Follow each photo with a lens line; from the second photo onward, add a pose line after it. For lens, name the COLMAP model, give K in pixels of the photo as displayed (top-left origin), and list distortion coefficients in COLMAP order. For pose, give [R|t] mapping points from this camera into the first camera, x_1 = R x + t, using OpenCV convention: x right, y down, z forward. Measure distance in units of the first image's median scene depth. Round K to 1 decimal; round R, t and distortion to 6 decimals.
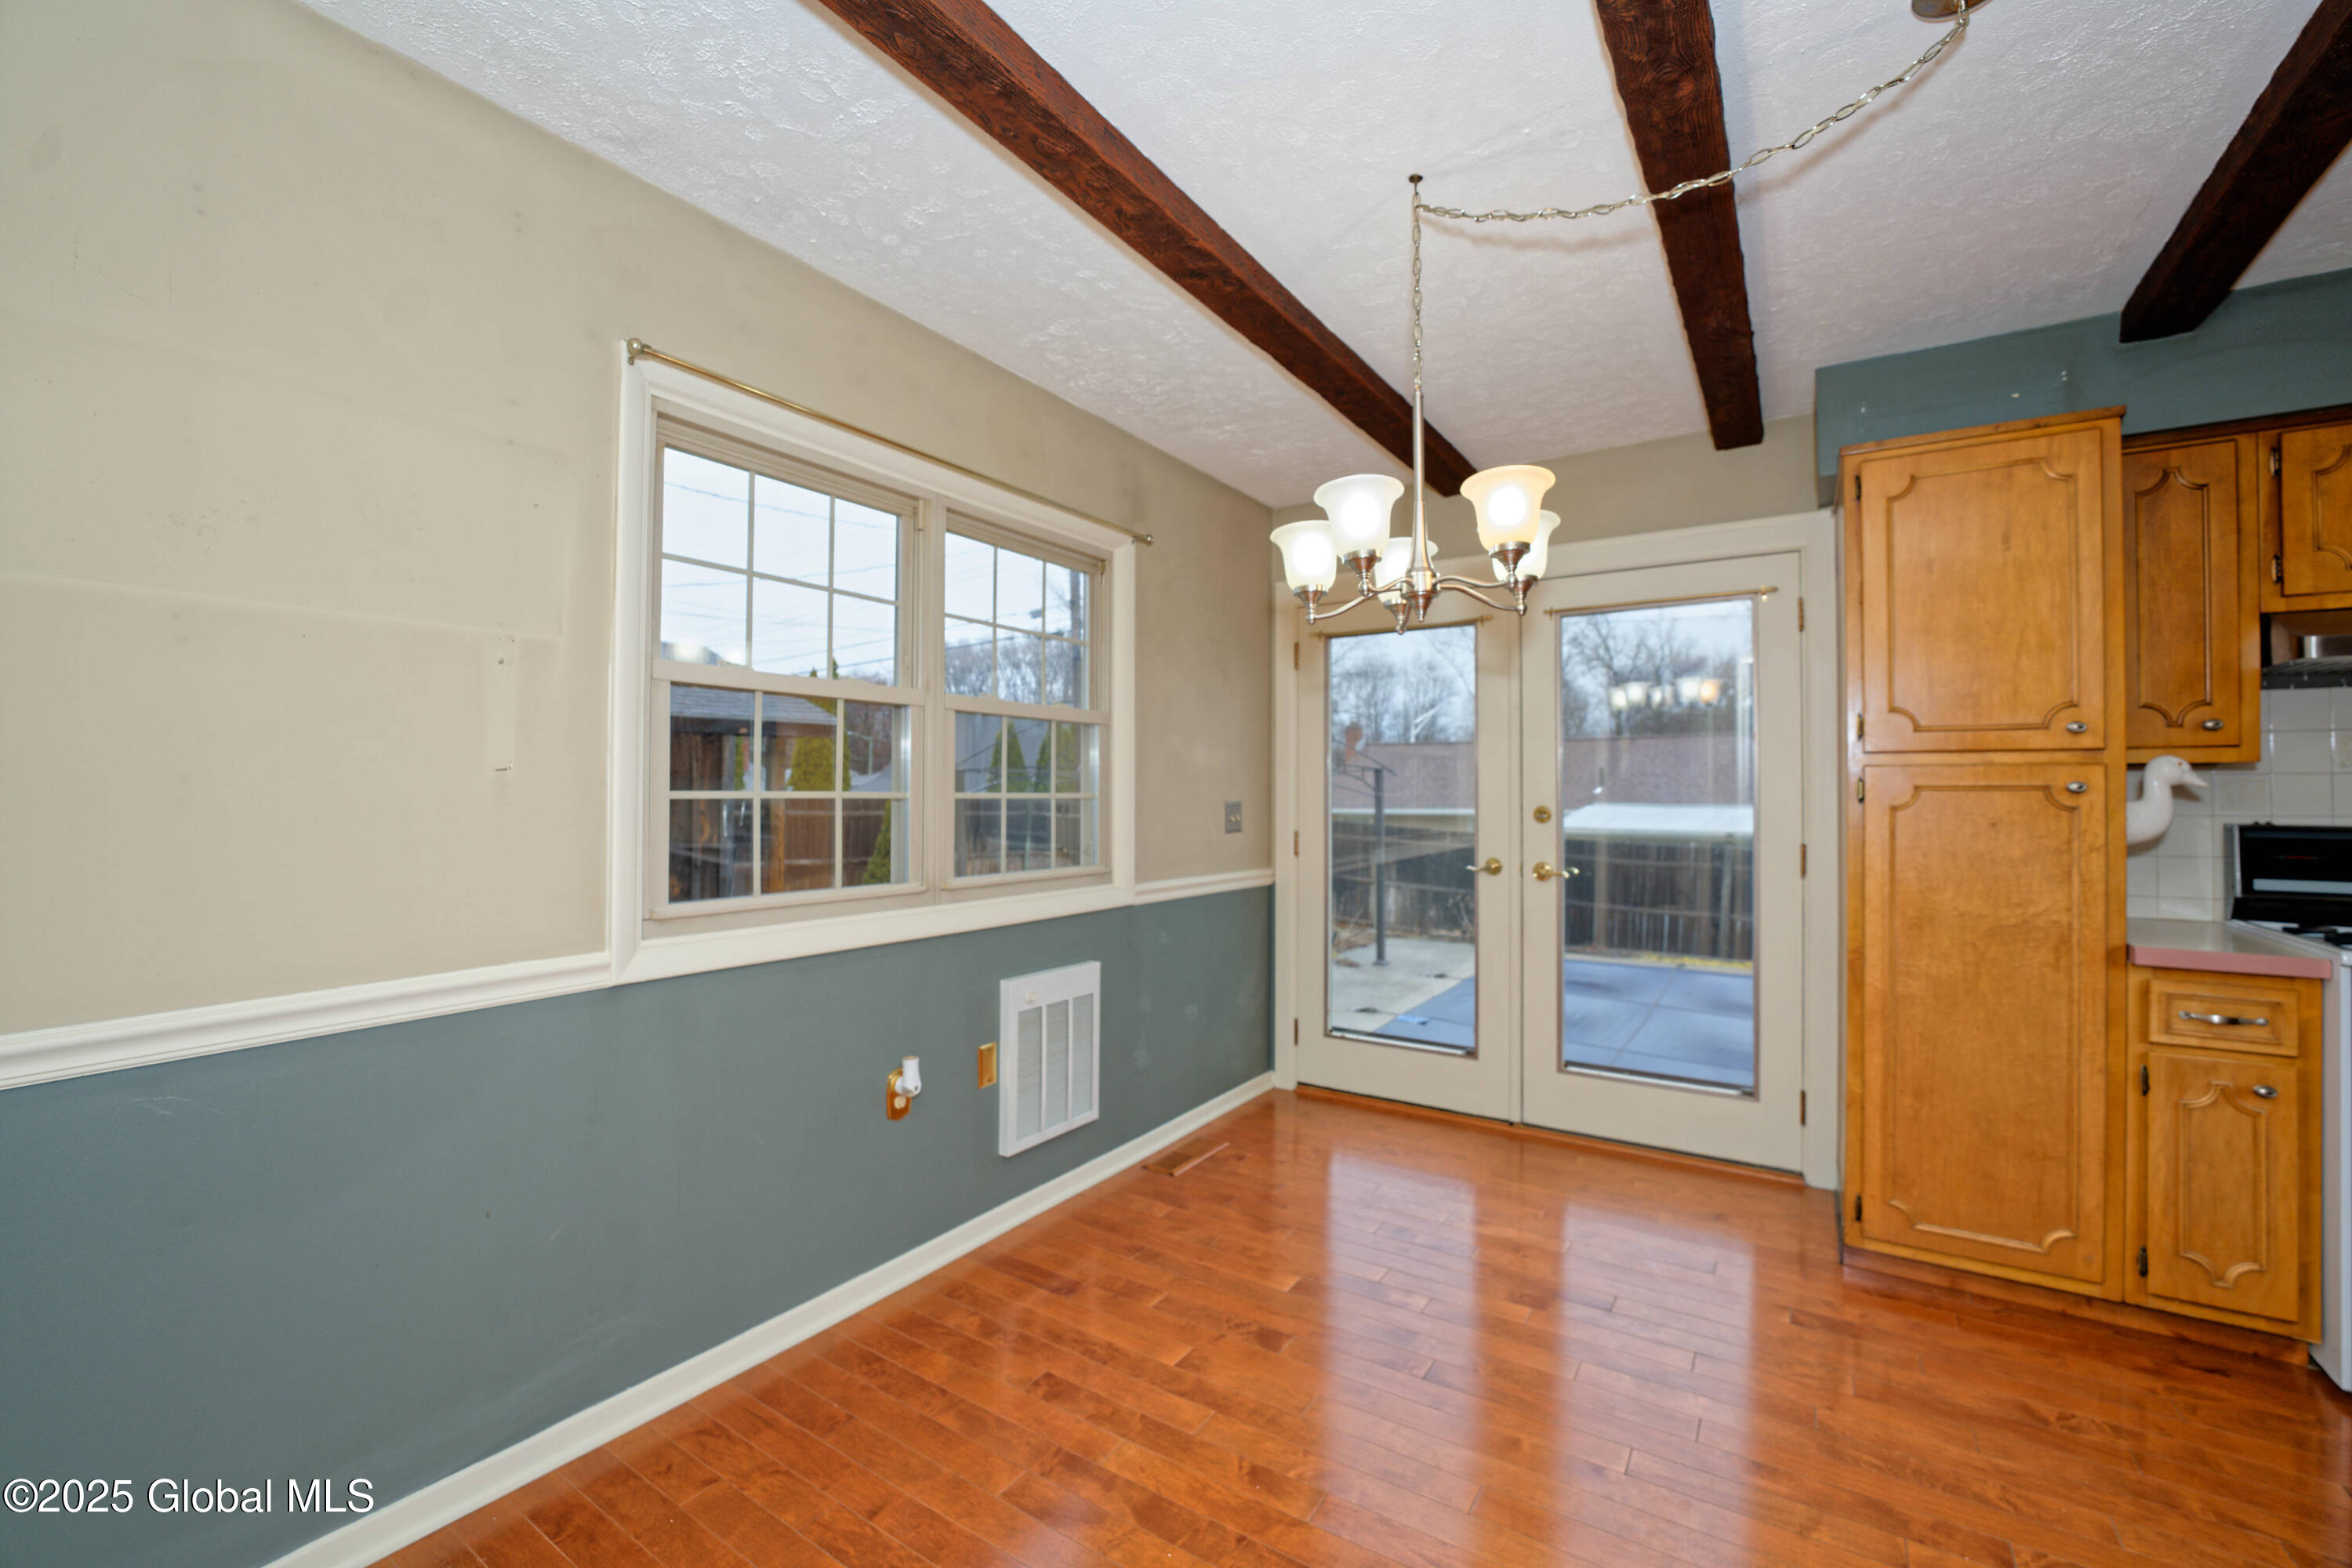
lens RADIAL K [[940.7, 0, 1171.4], [0, 940.7, 785.5], [0, 0, 1]] dist [-0.017563, 0.000346]
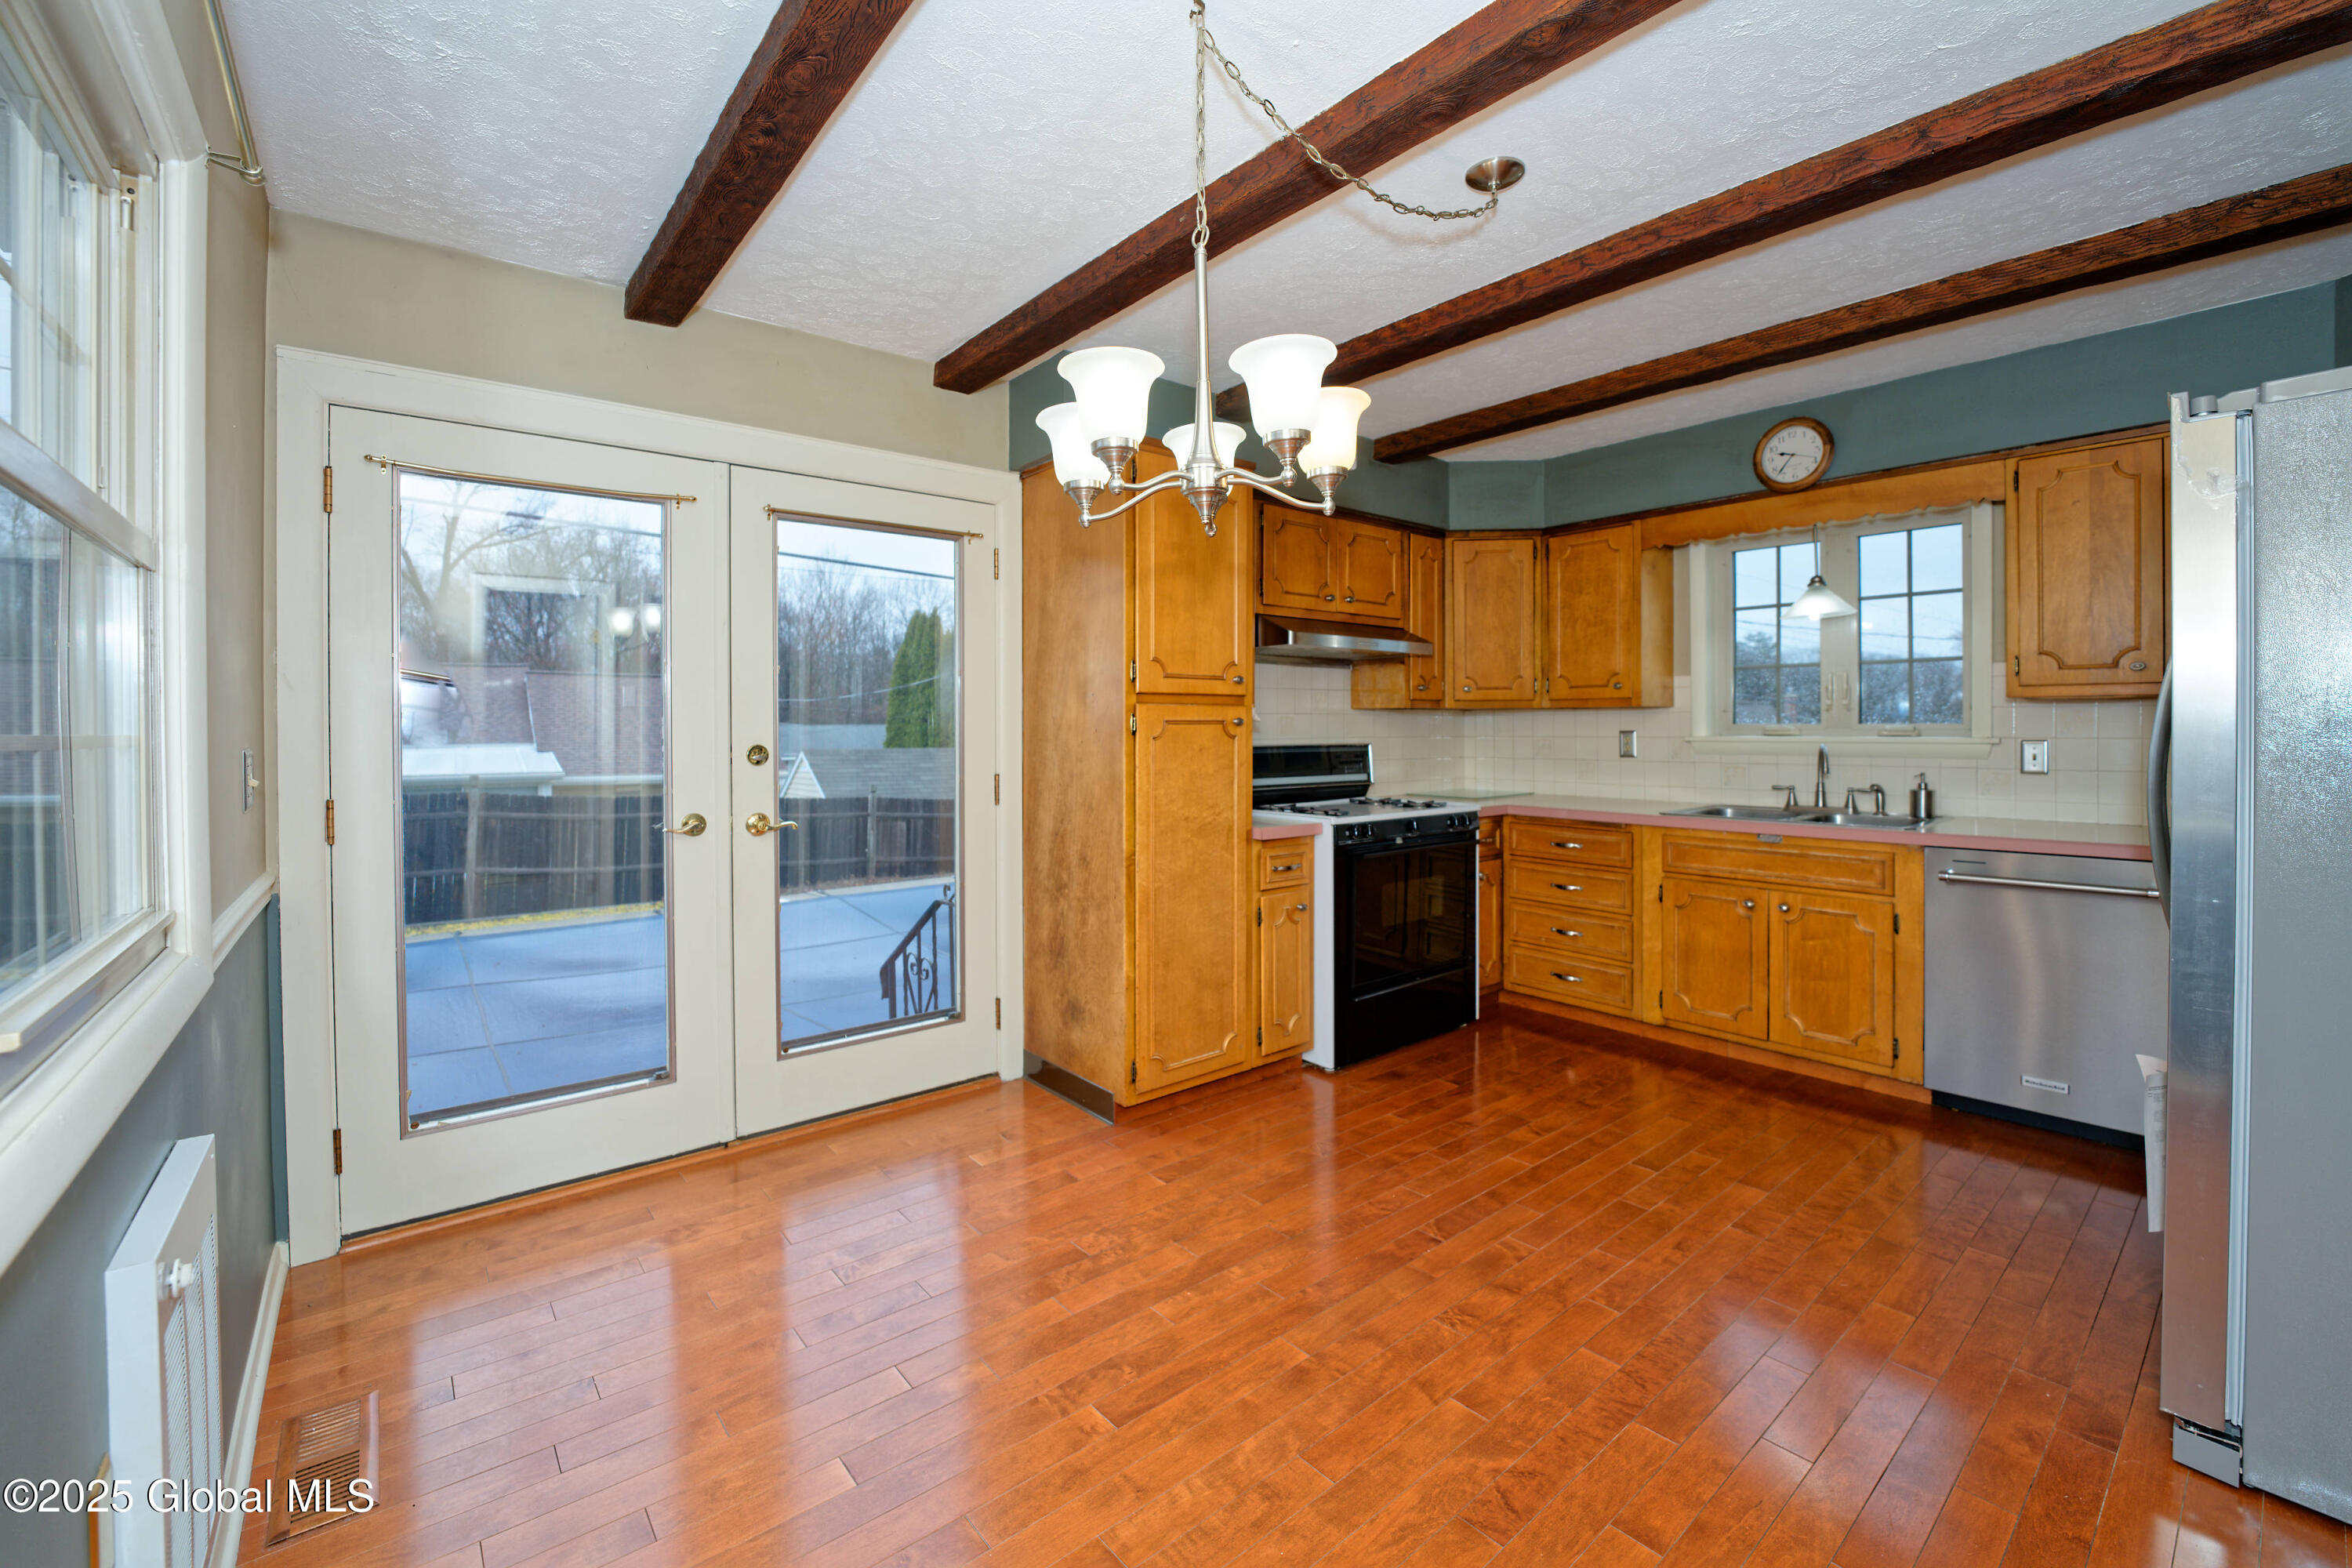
lens RADIAL K [[971.5, 0, 1169.2], [0, 971.5, 727.9], [0, 0, 1]] dist [-0.025587, 0.000065]
pose [[0.296942, -0.002001, 0.954893, -0.338296], [-0.002584, 0.999992, 0.002899, 0.005151], [-0.954892, -0.003328, 0.296935, 0.449112]]
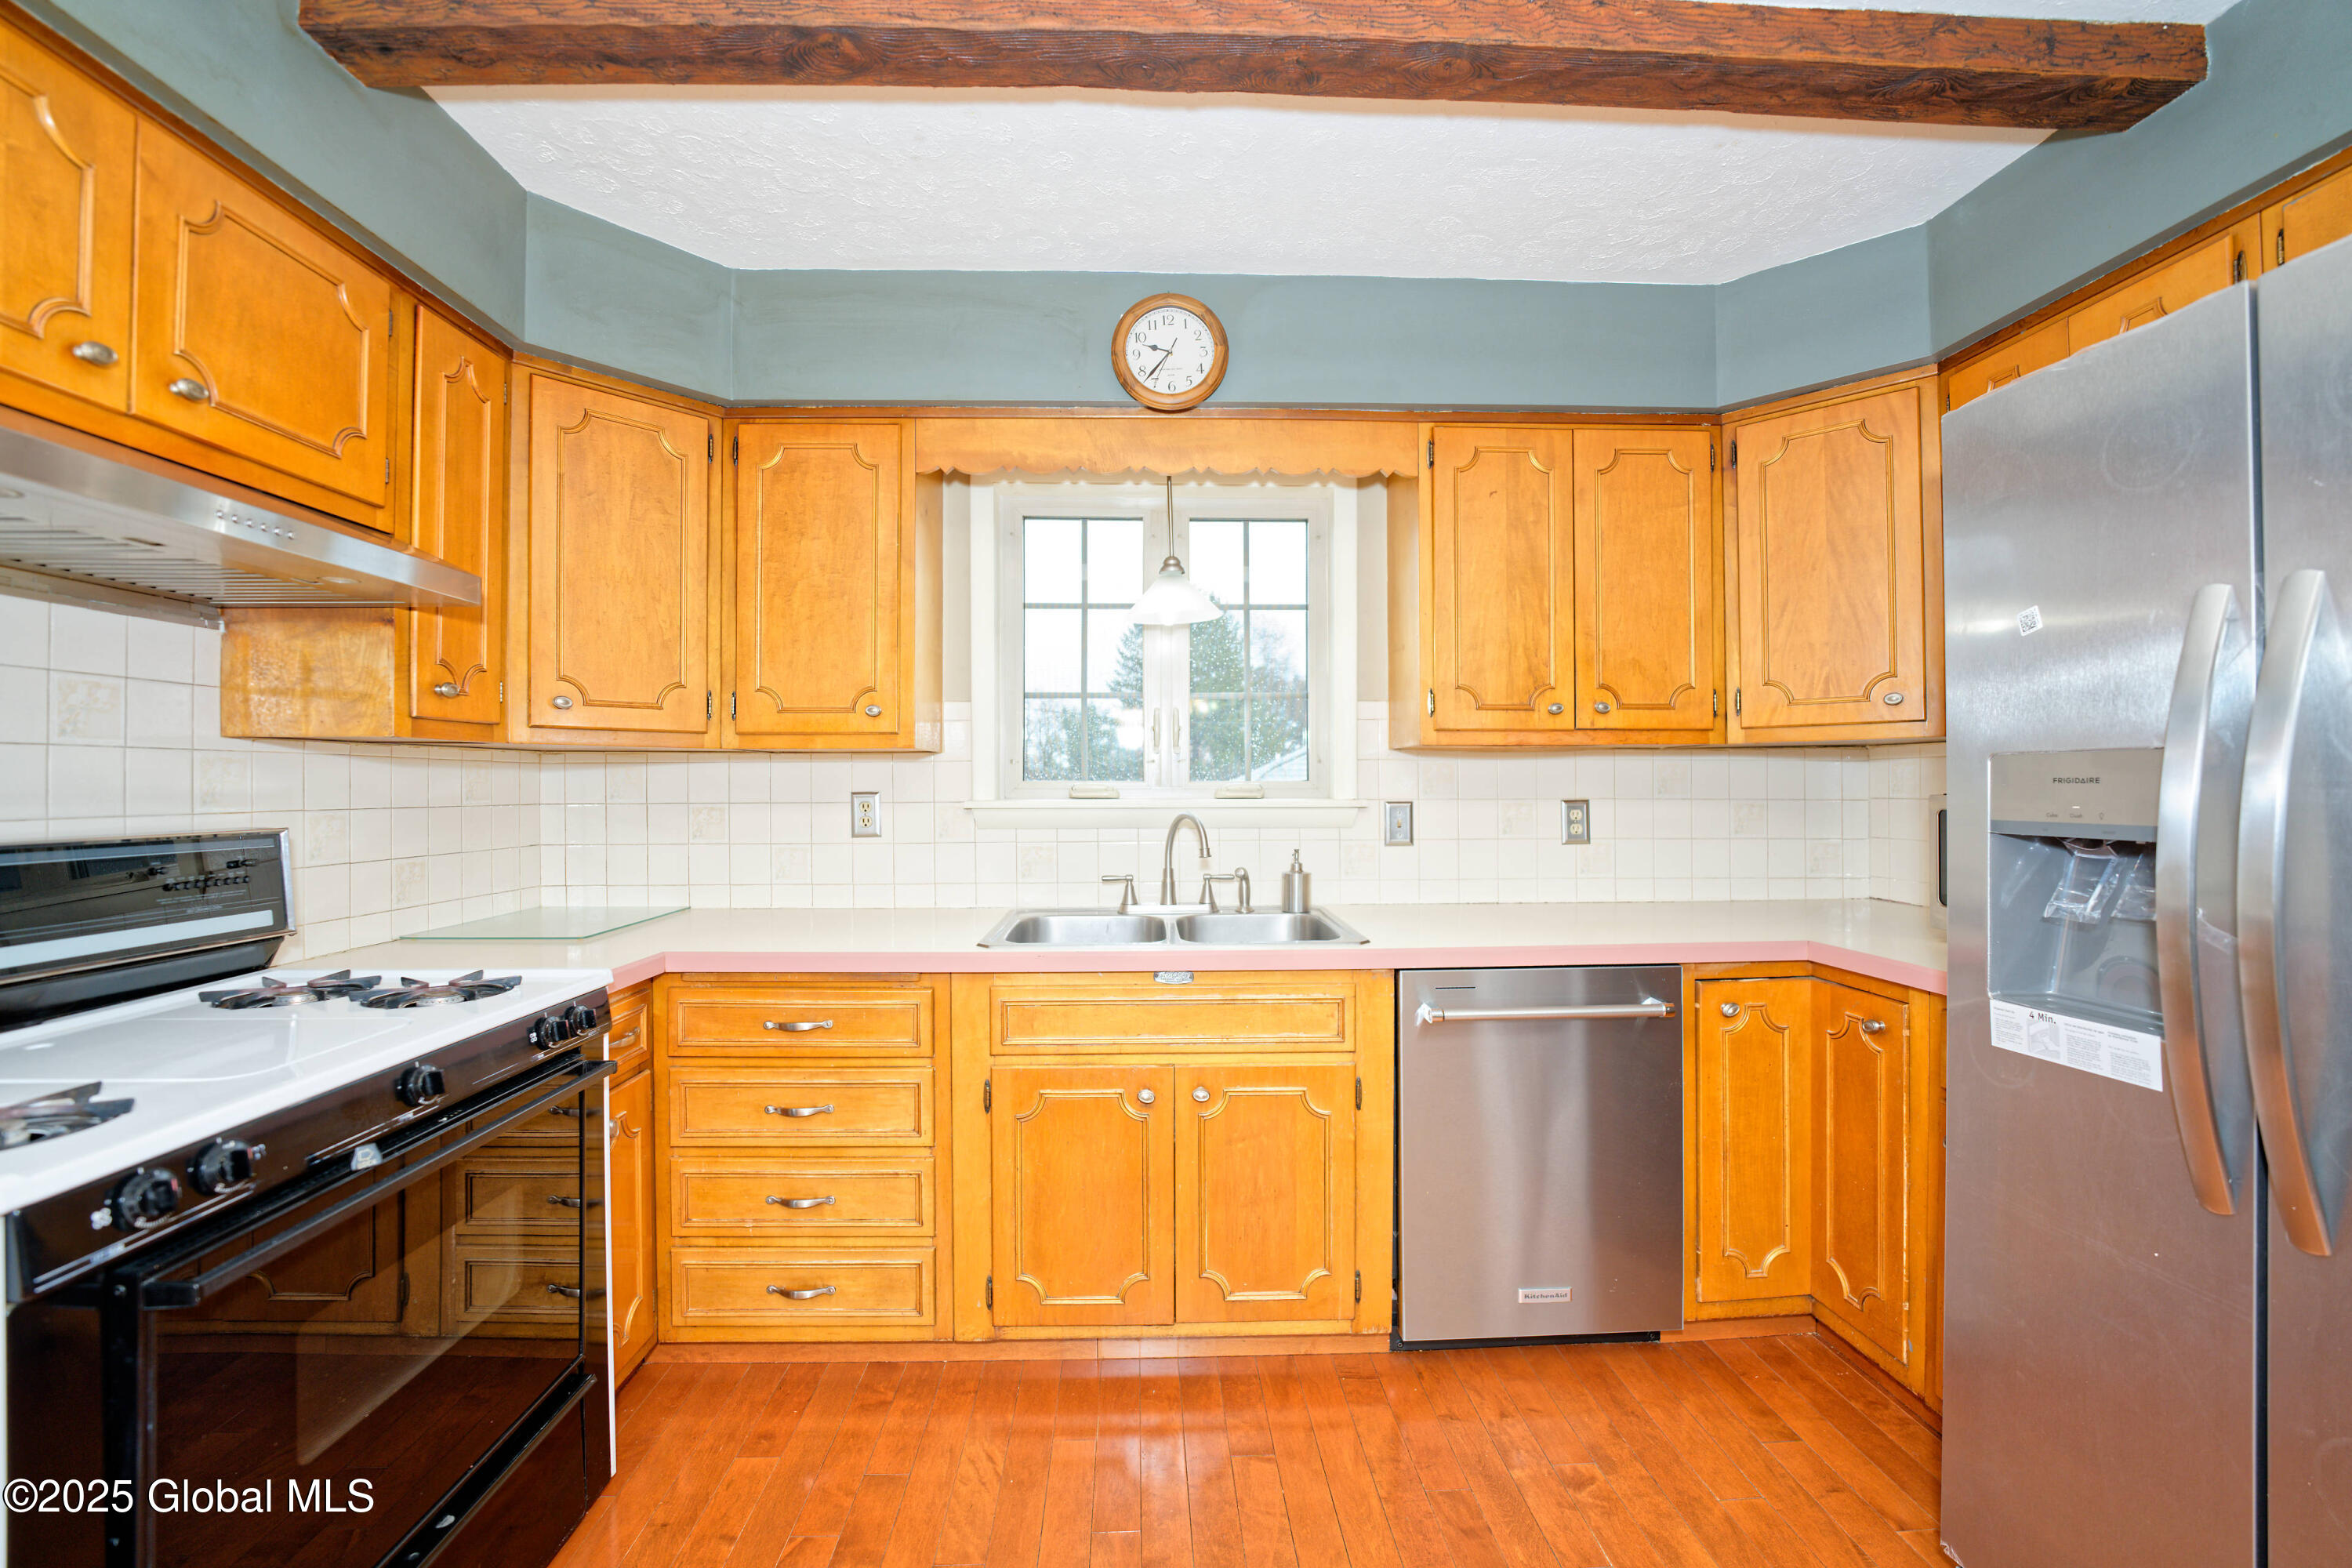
lens RADIAL K [[956.6, 0, 1174.8], [0, 956.6, 781.8], [0, 0, 1]] dist [-0.024857, 0.000173]
pose [[-0.582262, 0.000622, 0.813001, 0.394086], [-0.003174, 0.999990, -0.003038, 0.004601], [-0.812995, -0.004349, -0.582254, 0.489957]]
